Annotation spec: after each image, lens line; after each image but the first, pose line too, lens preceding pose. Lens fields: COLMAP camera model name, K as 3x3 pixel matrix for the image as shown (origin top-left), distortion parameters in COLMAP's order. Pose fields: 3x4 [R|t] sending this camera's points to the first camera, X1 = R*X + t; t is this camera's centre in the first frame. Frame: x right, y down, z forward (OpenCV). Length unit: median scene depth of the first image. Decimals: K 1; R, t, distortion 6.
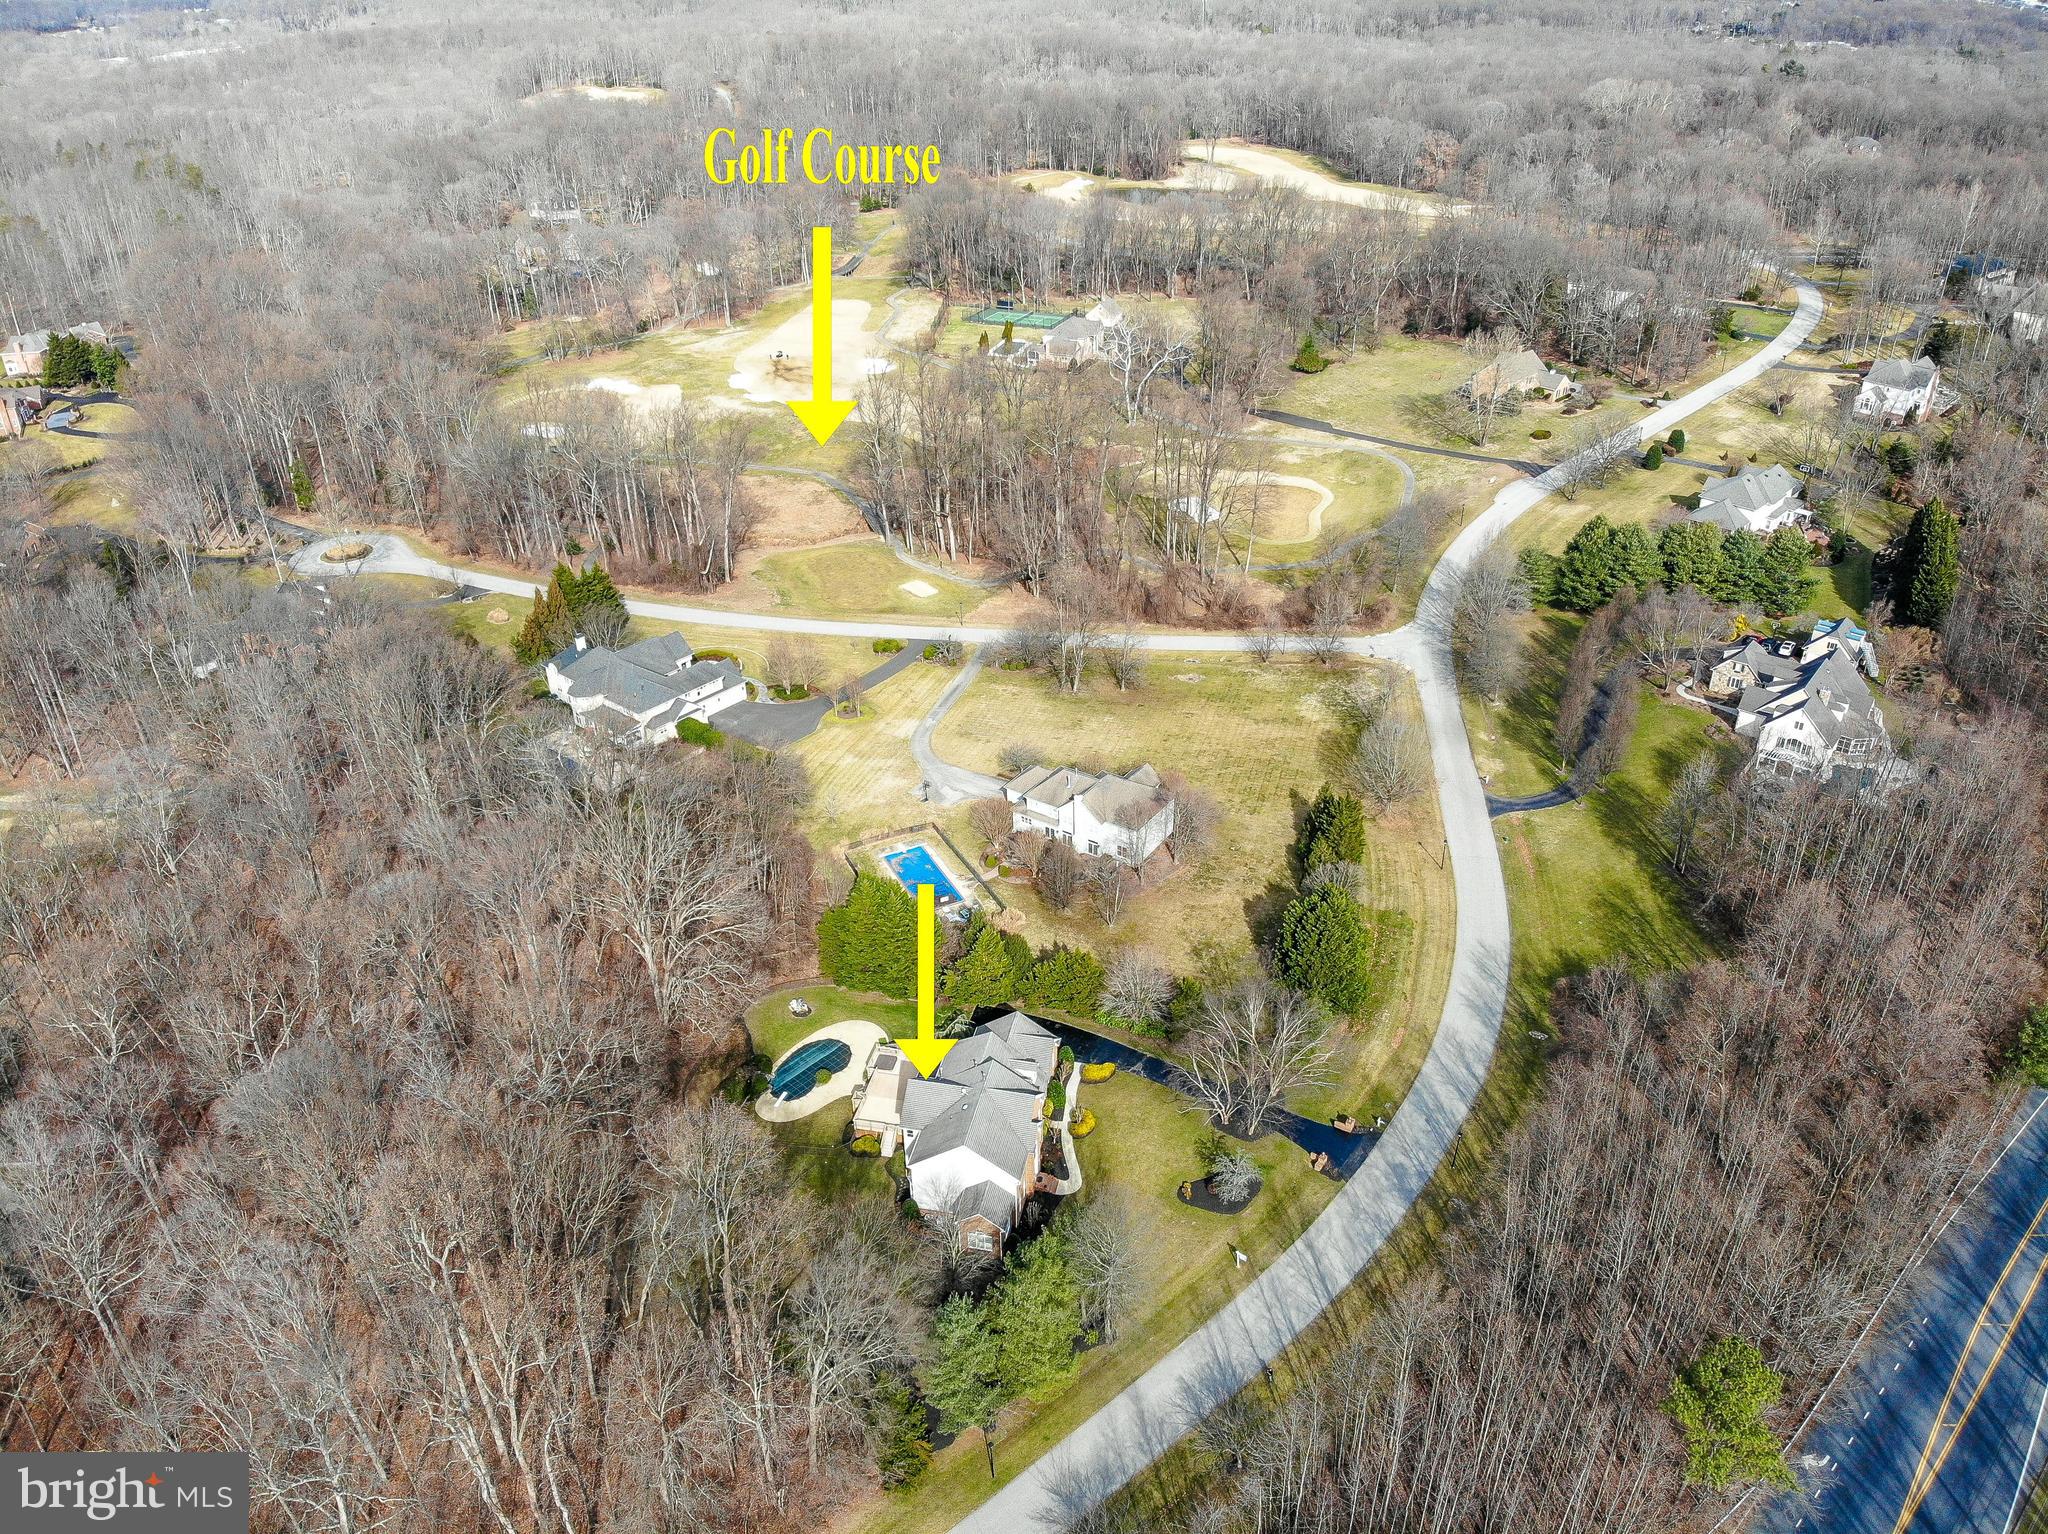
lens RADIAL K [[1470.5, 0, 1026.3], [0, 1470.5, 750.9], [0, 0, 1]] dist [-0.008173, -0.024683]
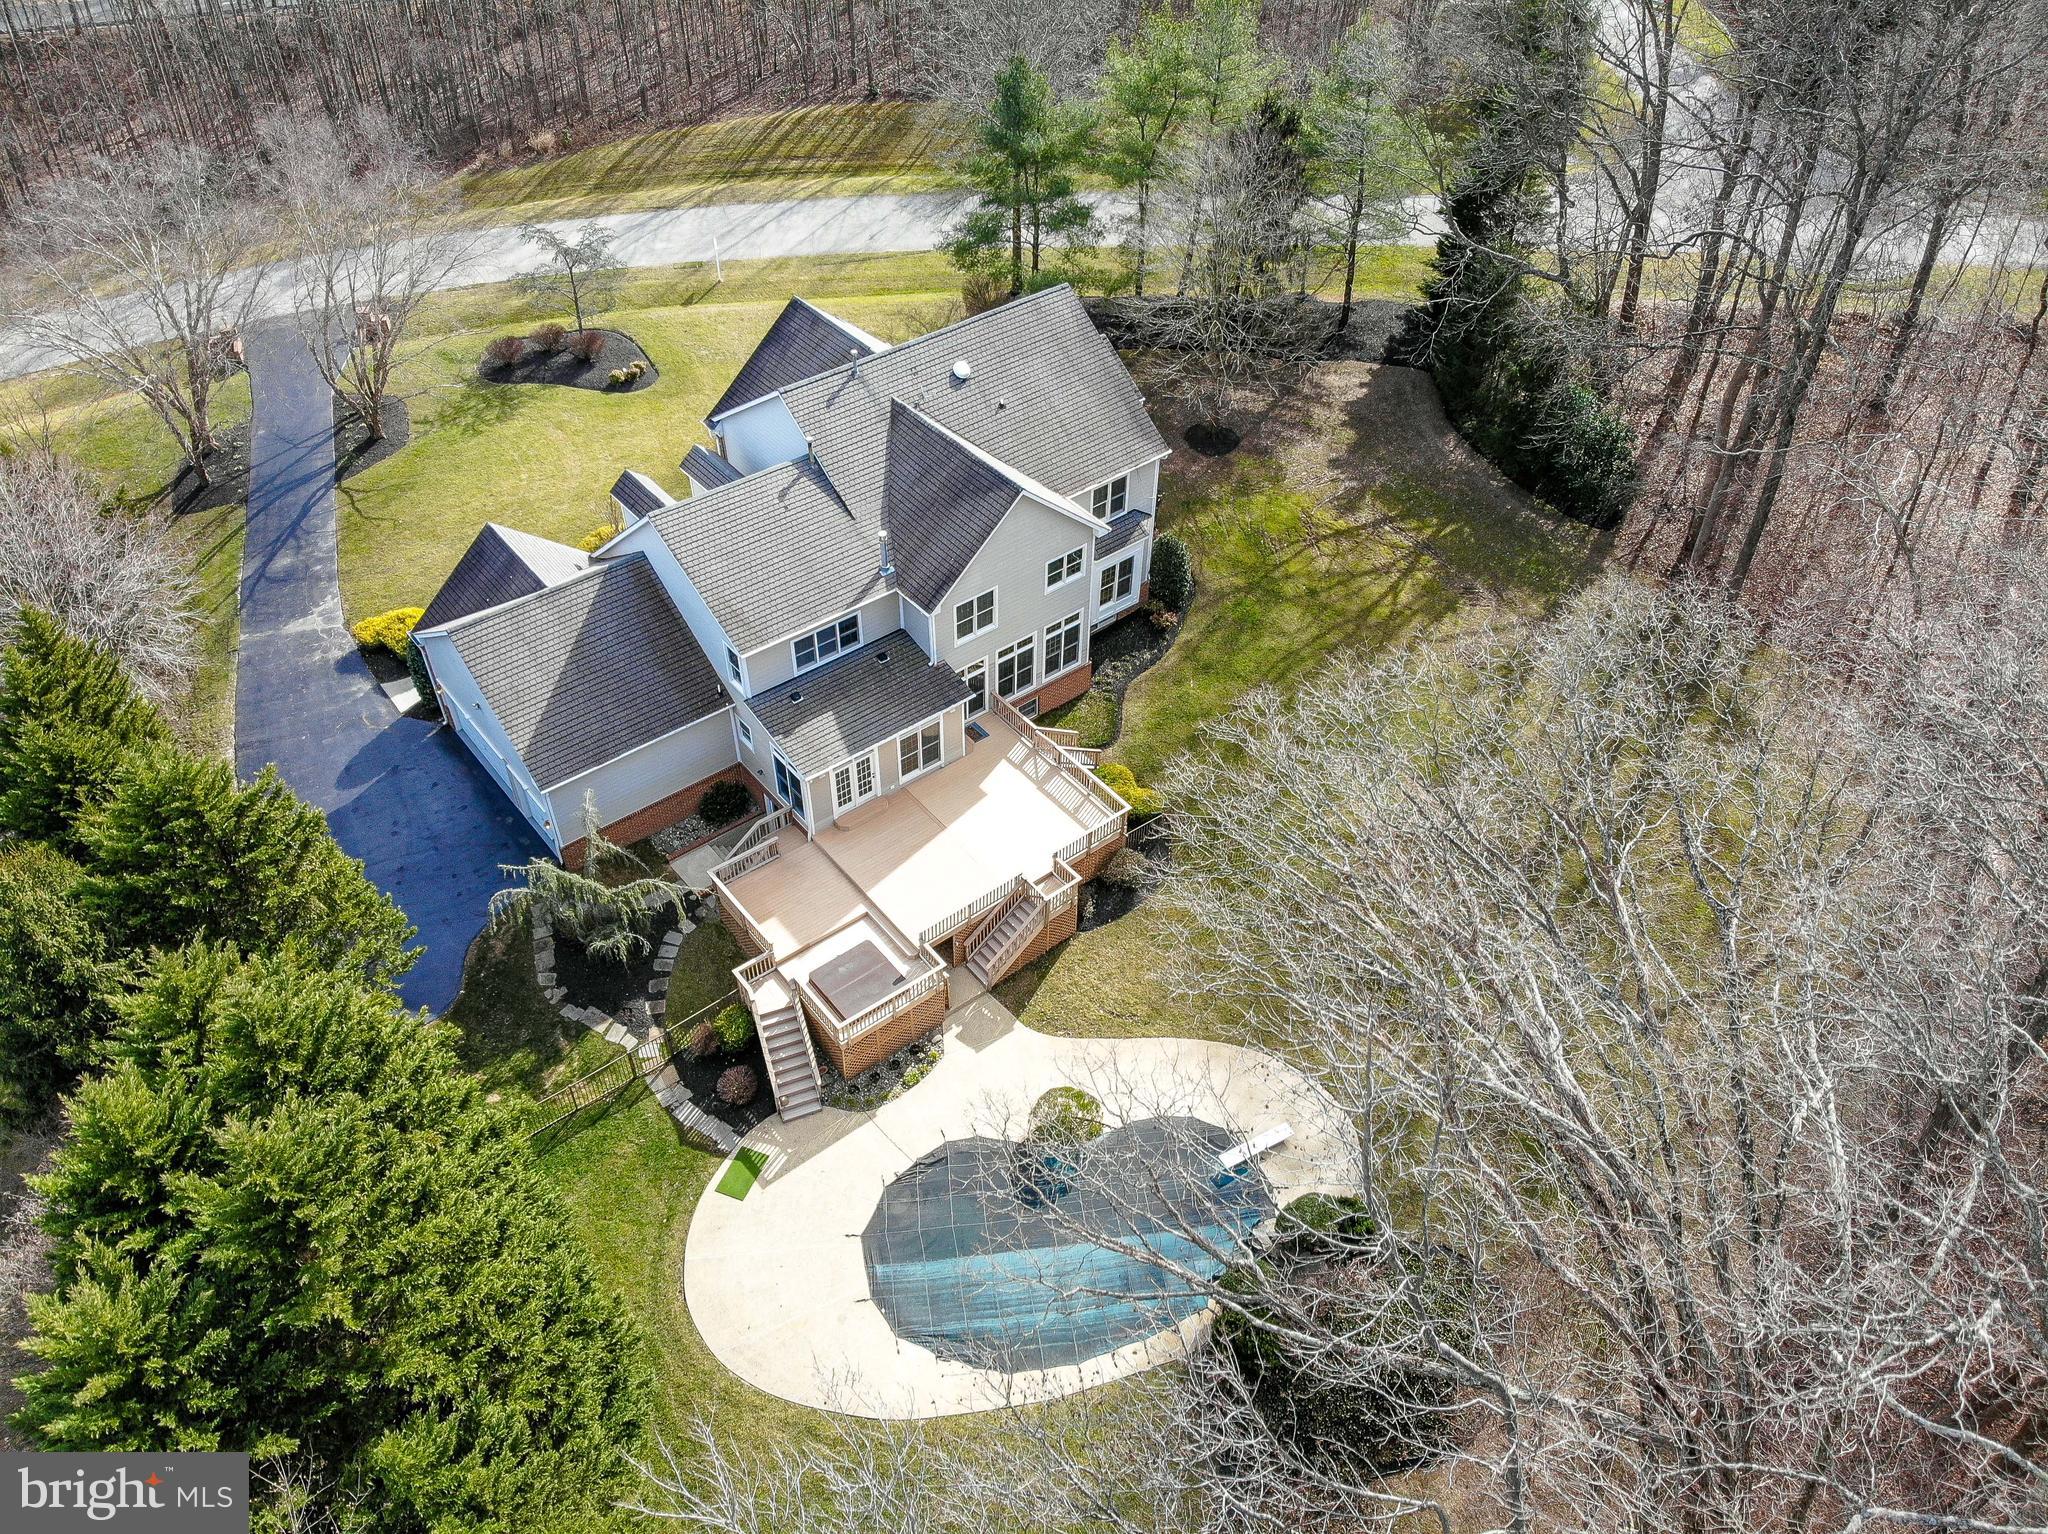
lens RADIAL K [[1480.1, 0, 1014.6], [0, 1480.1, 775.6], [0, 0, 1]] dist [0.031628, -0.144952]
pose [[-0.779576, -0.432675, 0.452828, -0.221844], [0.316645, 0.351522, 0.881004, -0.016206], [-0.540367, 0.830196, -0.137033, 1.009983]]
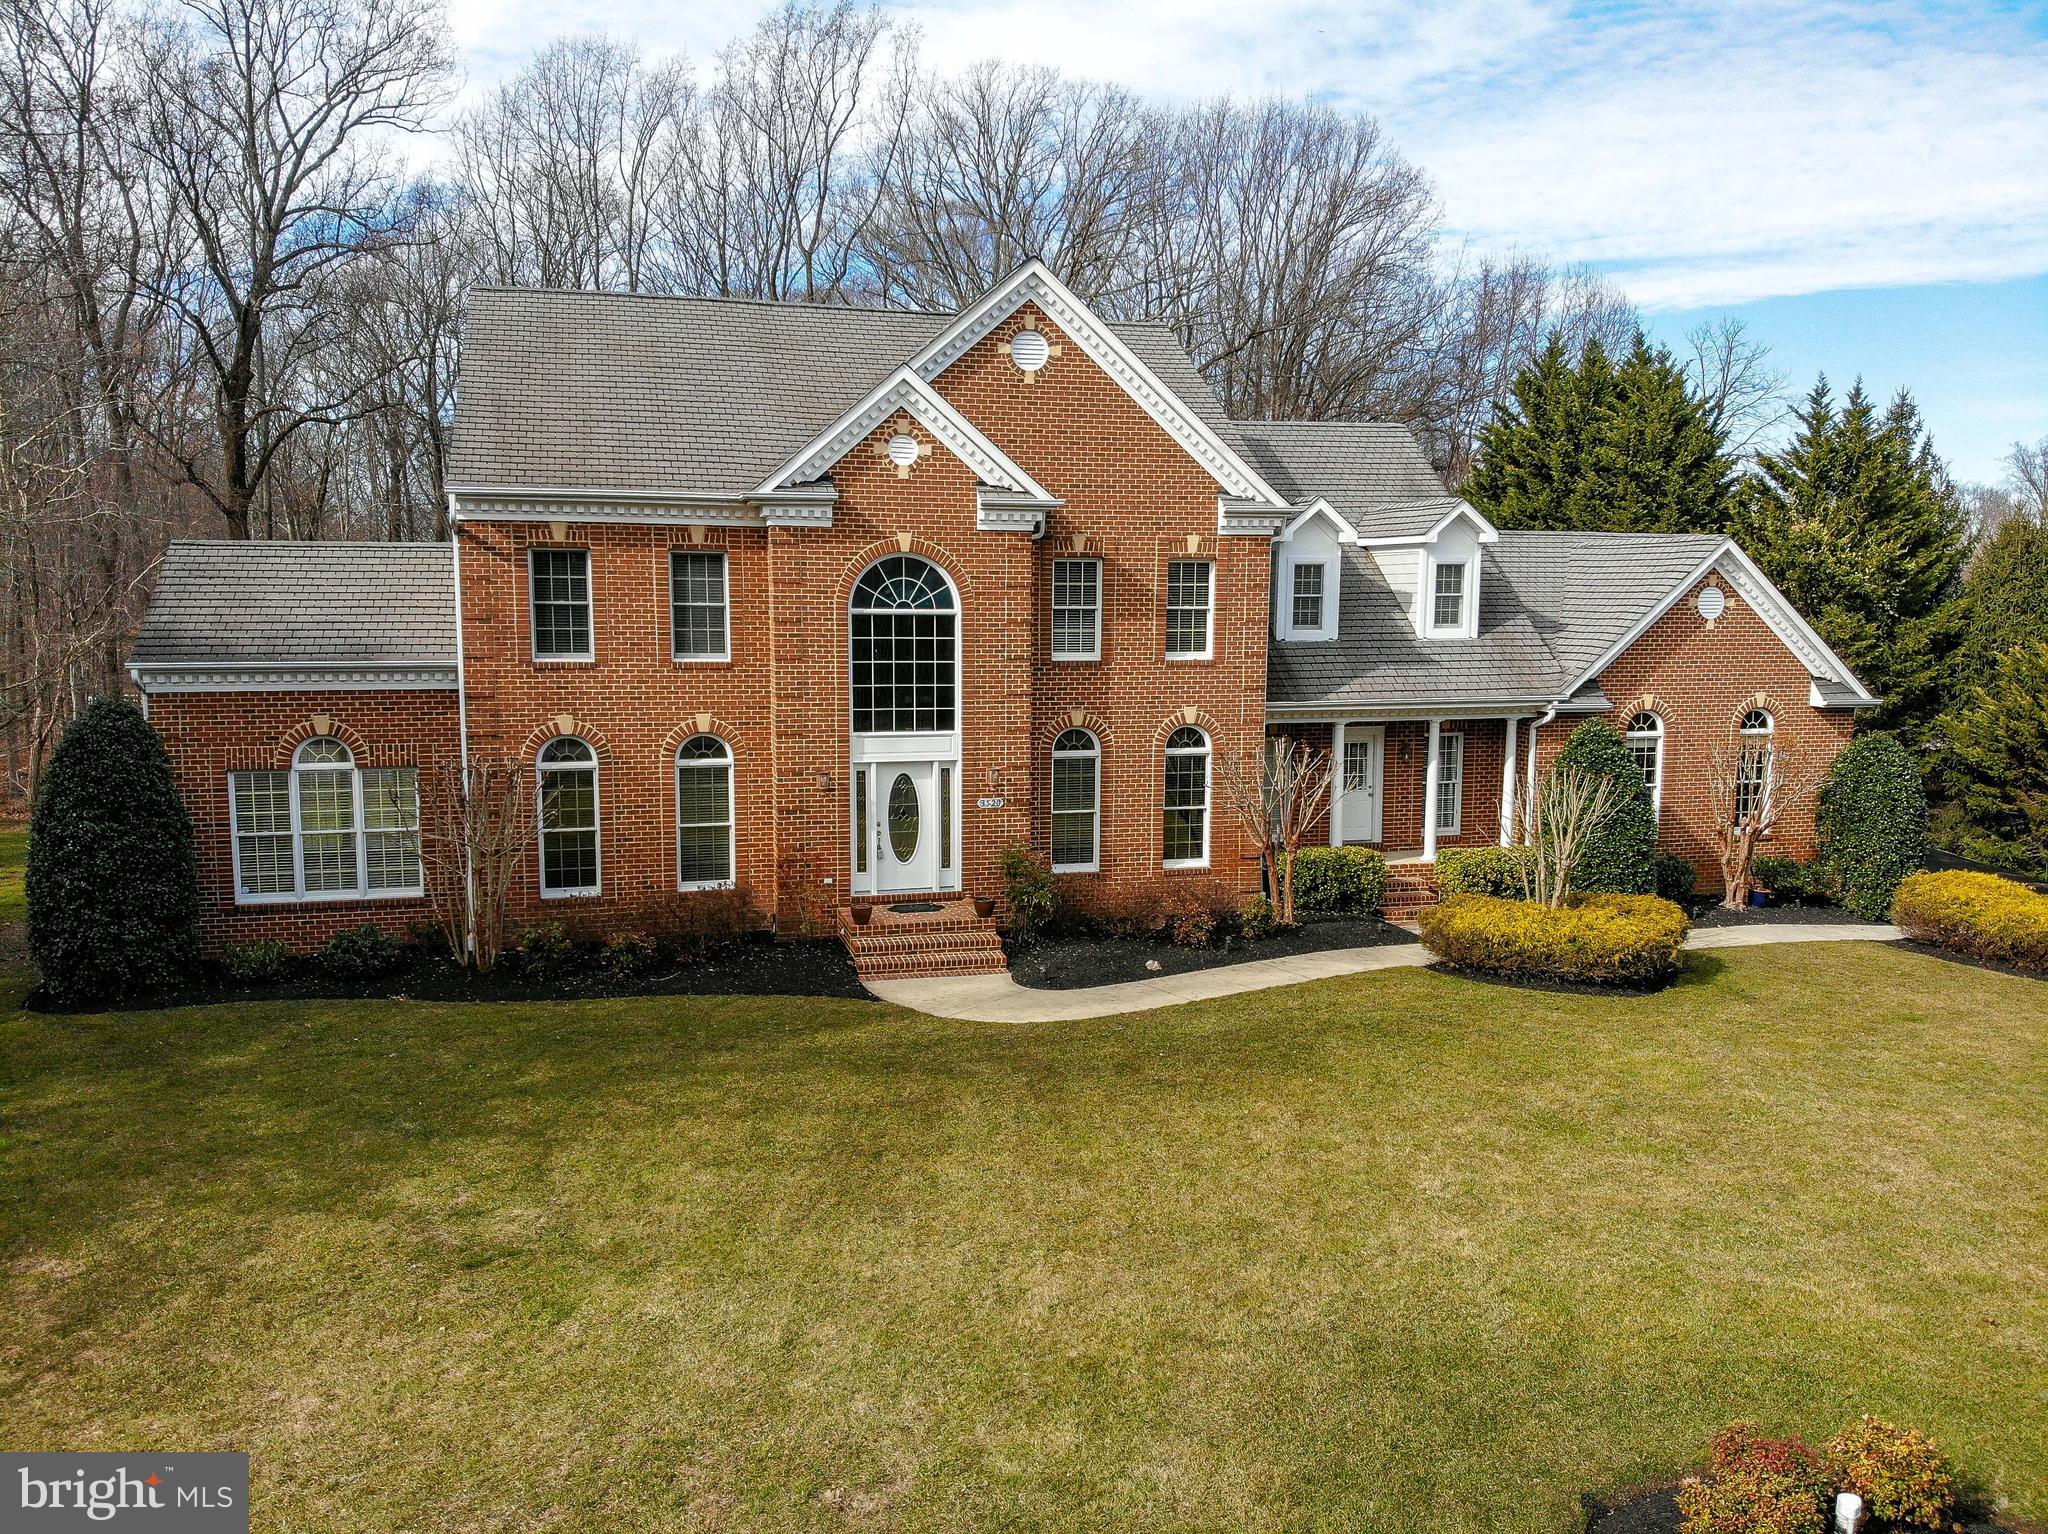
lens RADIAL K [[1480.1, 0, 1019.3], [0, 1480.1, 785.7], [0, 0, 1]] dist [0.031628, -0.144952]
pose [[0.440086, 0.121442, -0.889706, 0.129666], [-0.464645, 0.878650, -0.109900, 0.270355], [0.768394, 0.461763, 0.443109, 0.865280]]
